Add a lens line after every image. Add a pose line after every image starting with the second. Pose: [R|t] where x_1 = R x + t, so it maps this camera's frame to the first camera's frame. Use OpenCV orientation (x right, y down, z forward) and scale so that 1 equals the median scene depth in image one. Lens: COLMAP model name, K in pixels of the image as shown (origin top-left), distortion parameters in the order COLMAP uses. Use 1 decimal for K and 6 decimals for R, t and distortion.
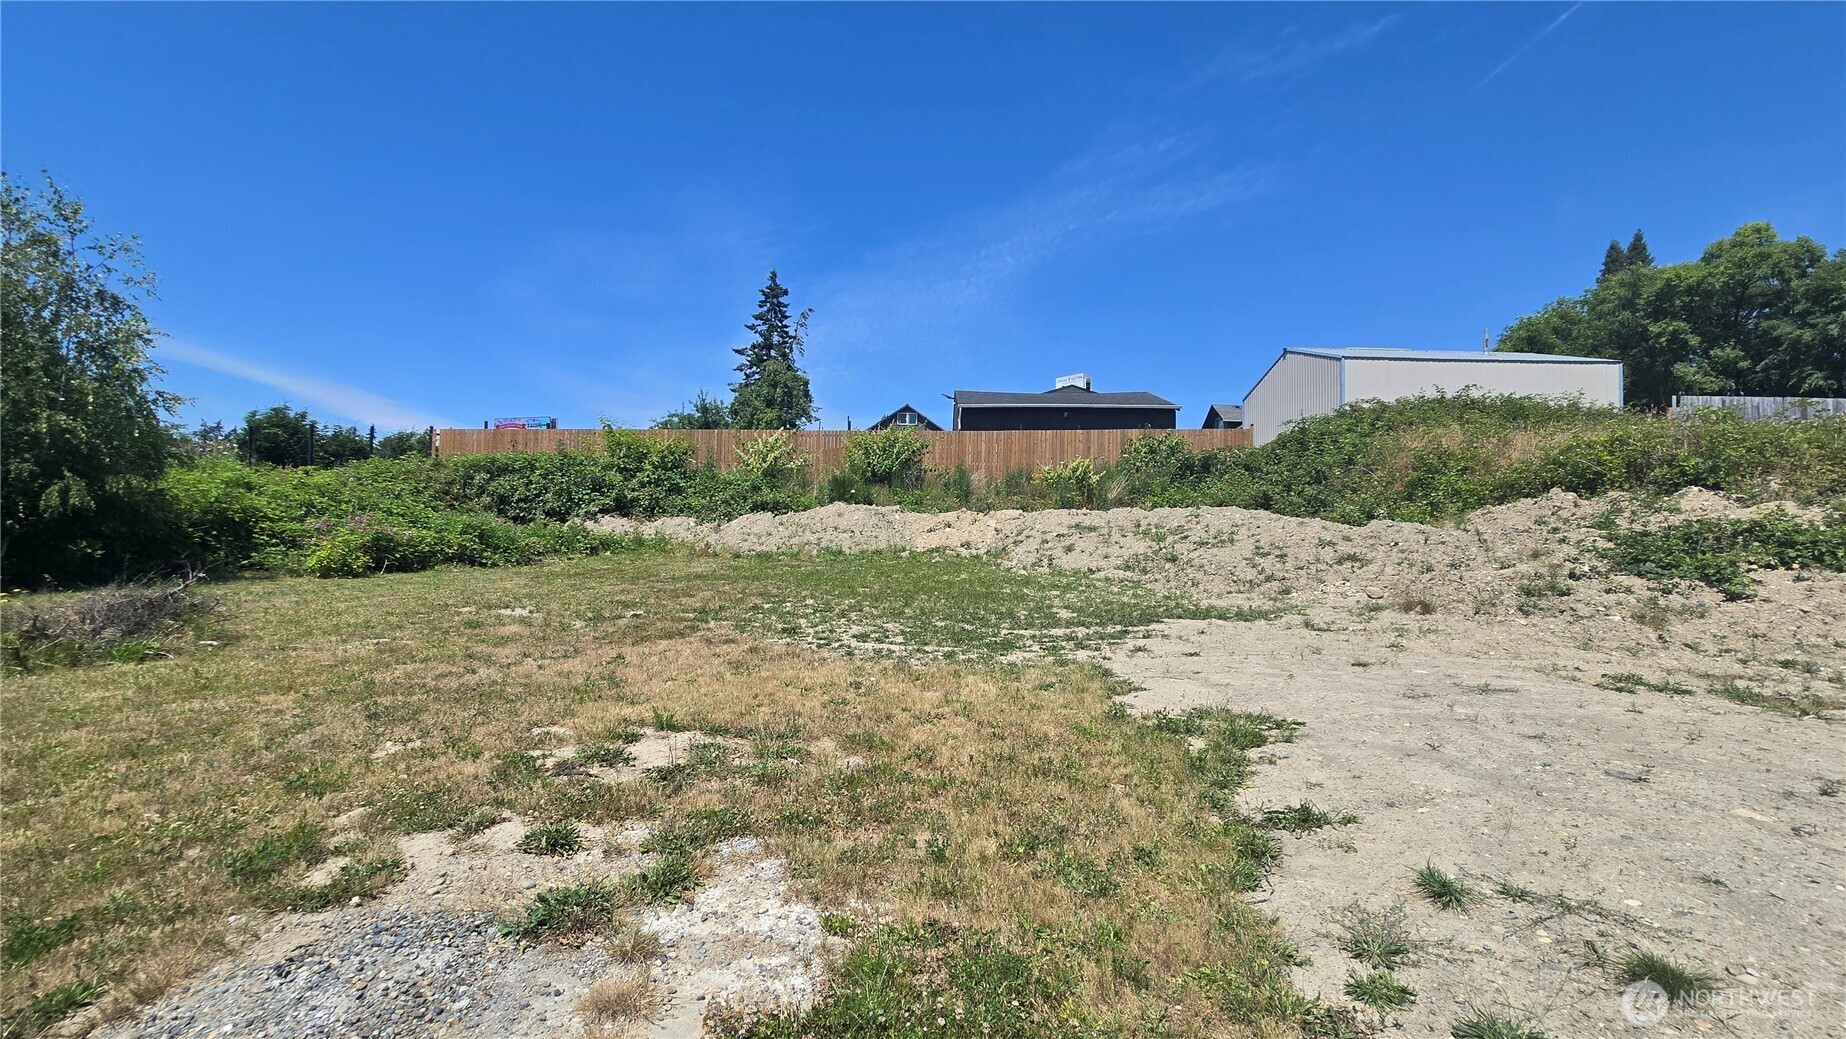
lens RADIAL K [[762.7, 0, 928.6], [0, 762.7, 511.7], [0, 0, 1]] dist [-0.001087, 0.000028]
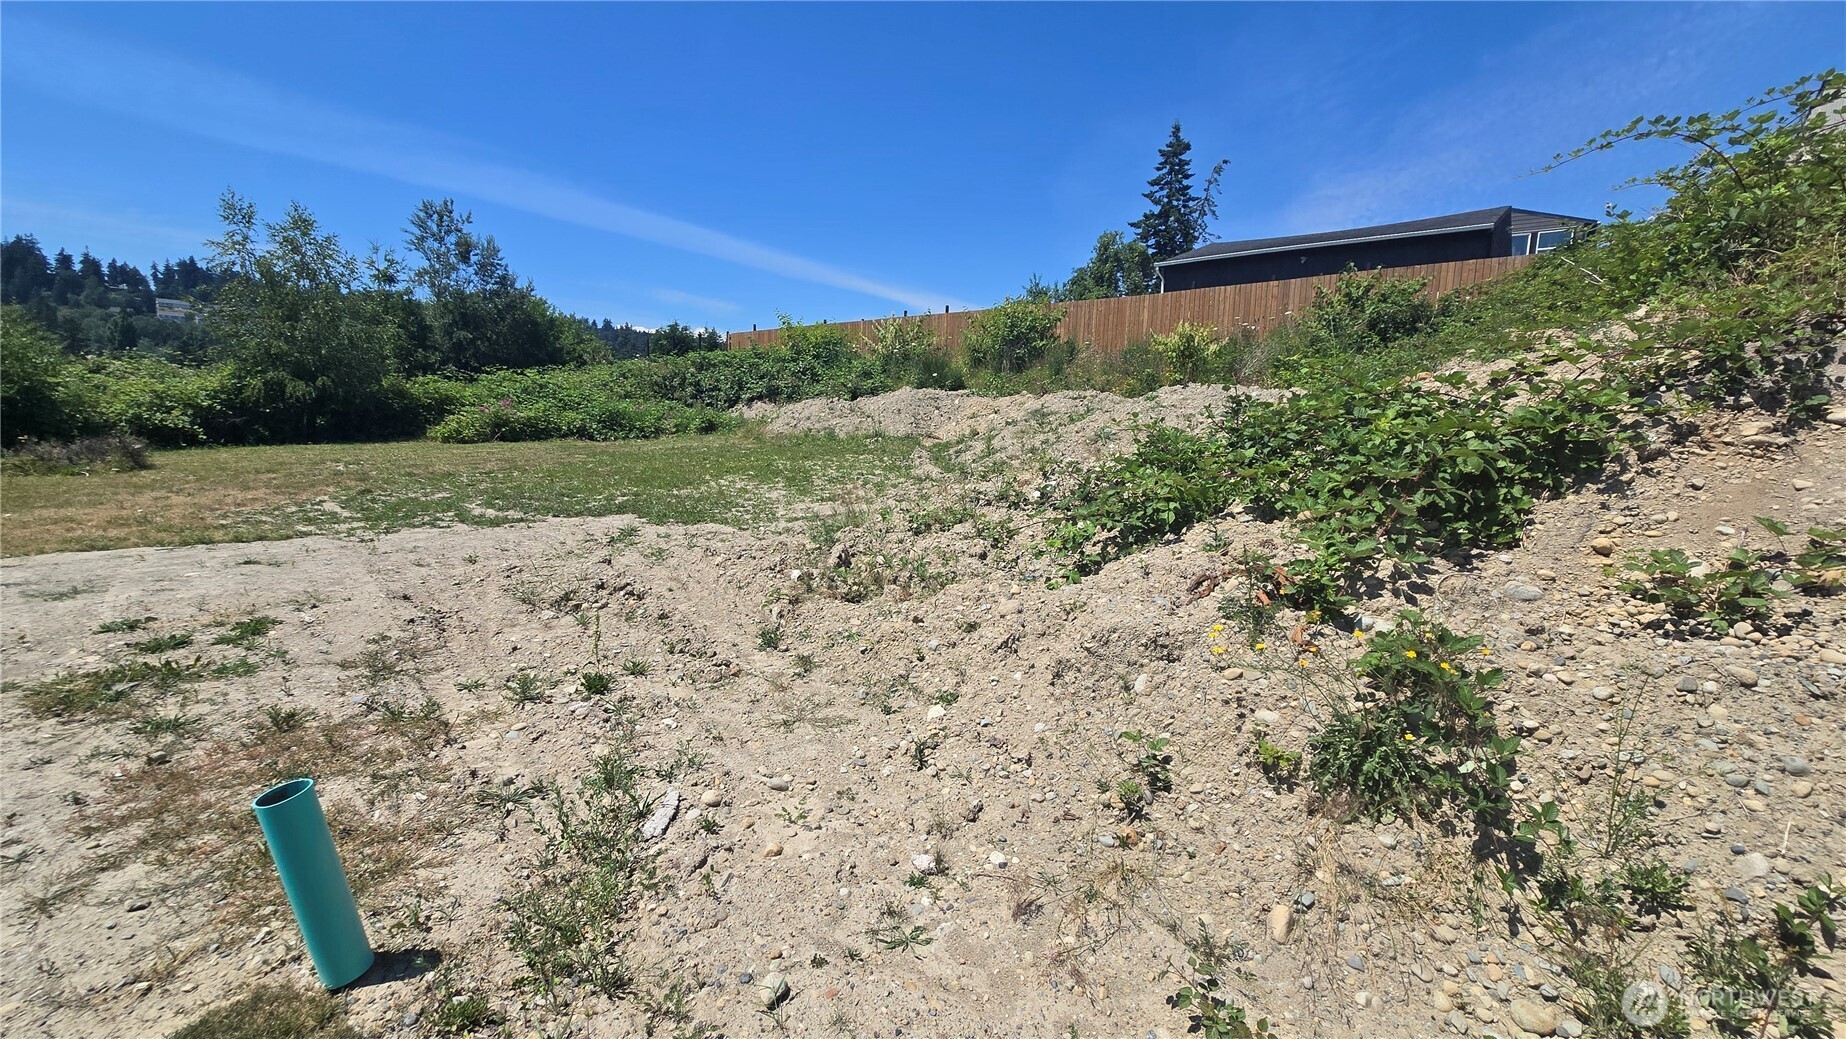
lens RADIAL K [[753.4, 0, 930.8], [0, 753.4, 524.2], [0, 0, 1]] dist [-0.001329, -0.000121]
pose [[0.770375, 0.098444, -0.629946, 0.346361], [0.006536, 0.986737, 0.162193, 0.003646], [0.637558, -0.129067, 0.759514, 0.165959]]
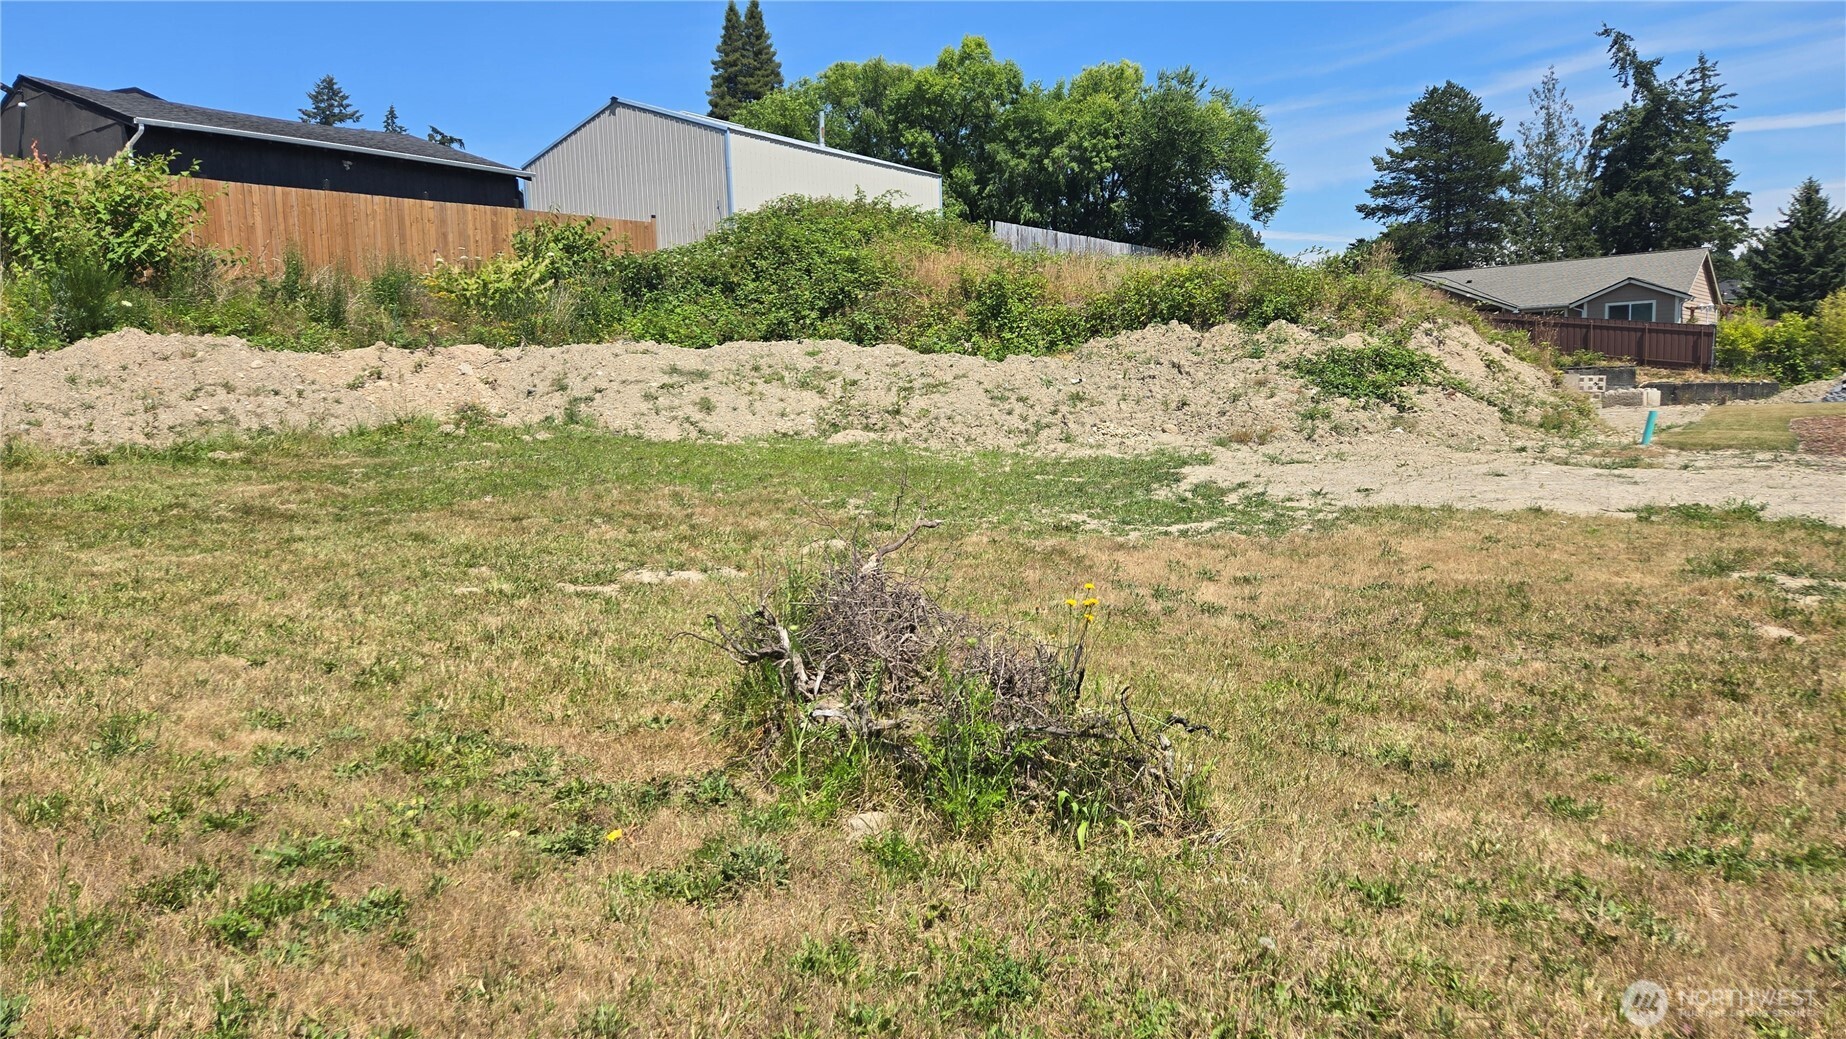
lens RADIAL K [[1237.6, 0, 915.8], [0, 1237.6, 508.9], [0, 0, 1]] dist [0.078889, -0.075060]
pose [[0.580877, -0.112229, 0.806217, -0.297991], [0.005813, 0.990996, 0.133762, -0.002497], [-0.813971, -0.073013, 0.576299, 0.126282]]
